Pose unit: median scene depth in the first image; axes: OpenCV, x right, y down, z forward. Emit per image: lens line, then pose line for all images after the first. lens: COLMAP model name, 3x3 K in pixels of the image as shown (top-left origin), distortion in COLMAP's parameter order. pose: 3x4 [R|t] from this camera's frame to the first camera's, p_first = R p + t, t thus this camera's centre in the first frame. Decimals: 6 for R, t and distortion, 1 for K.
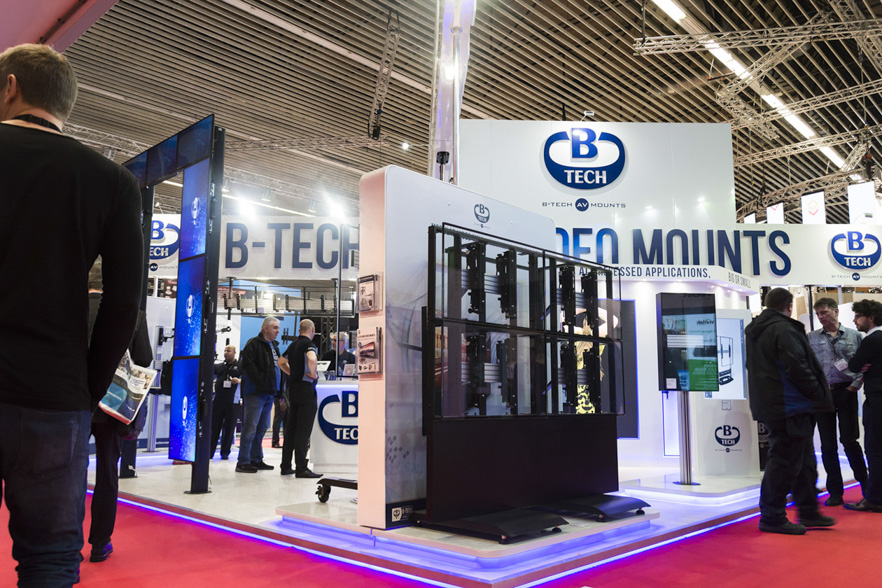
lens RADIAL K [[693.2, 0, 441.0], [0, 693.2, 294.0], [0, 0, 1]] dist [-0.001066, 0.000201]
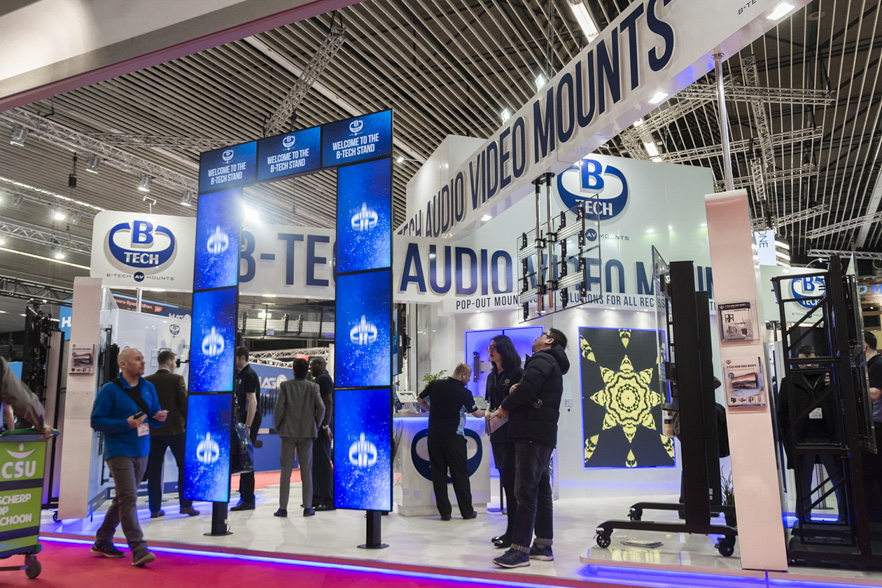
lens RADIAL K [[714.3, 0, 441.0], [0, 714.3, 294.0], [0, 0, 1]] dist [0.003072, -0.001621]
pose [[0.953296, 0.038609, 0.299560, -0.320022], [-0.028339, 0.998855, -0.038555, 0.004359], [-0.300705, 0.028265, 0.953298, 0.073404]]
